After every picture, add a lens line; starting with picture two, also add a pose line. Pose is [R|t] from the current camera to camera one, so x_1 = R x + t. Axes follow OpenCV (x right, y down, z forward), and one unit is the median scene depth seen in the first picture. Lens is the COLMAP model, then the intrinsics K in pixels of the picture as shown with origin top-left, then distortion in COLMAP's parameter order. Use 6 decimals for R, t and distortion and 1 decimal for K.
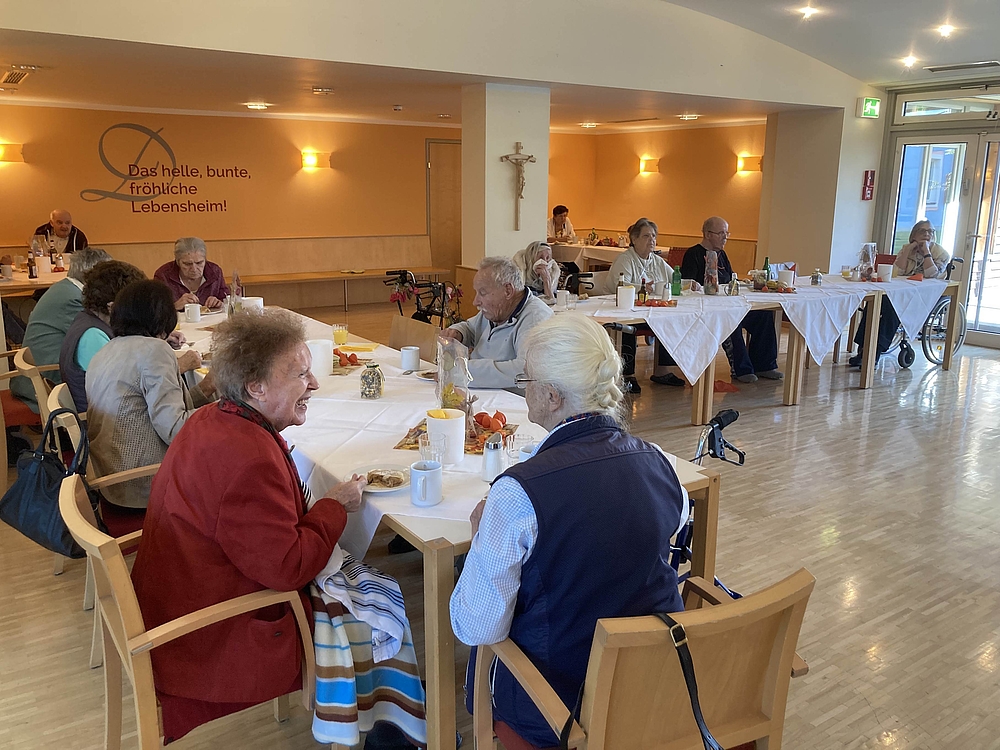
lens RADIAL K [[805.9, 0, 493.7], [0, 805.9, 368.5], [0, 0, 1]] dist [-0.008003, -0.003997]
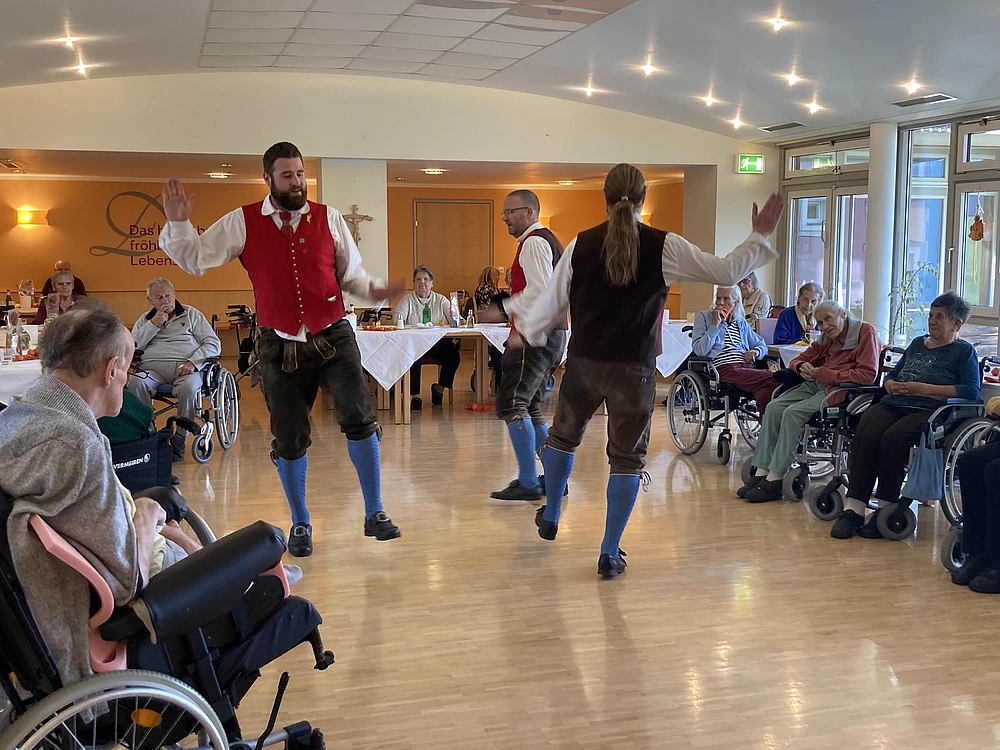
lens RADIAL K [[1120.7, 0, 500.0], [0, 1120.7, 375.0], [0, 0, 1]] dist [-0.016070, 0.009149]
pose [[0.955380, 0.030383, -0.293814, 0.577134], [-0.062976, 0.992777, -0.102116, 0.102045], [0.288589, 0.116063, 0.950393, -0.394133]]
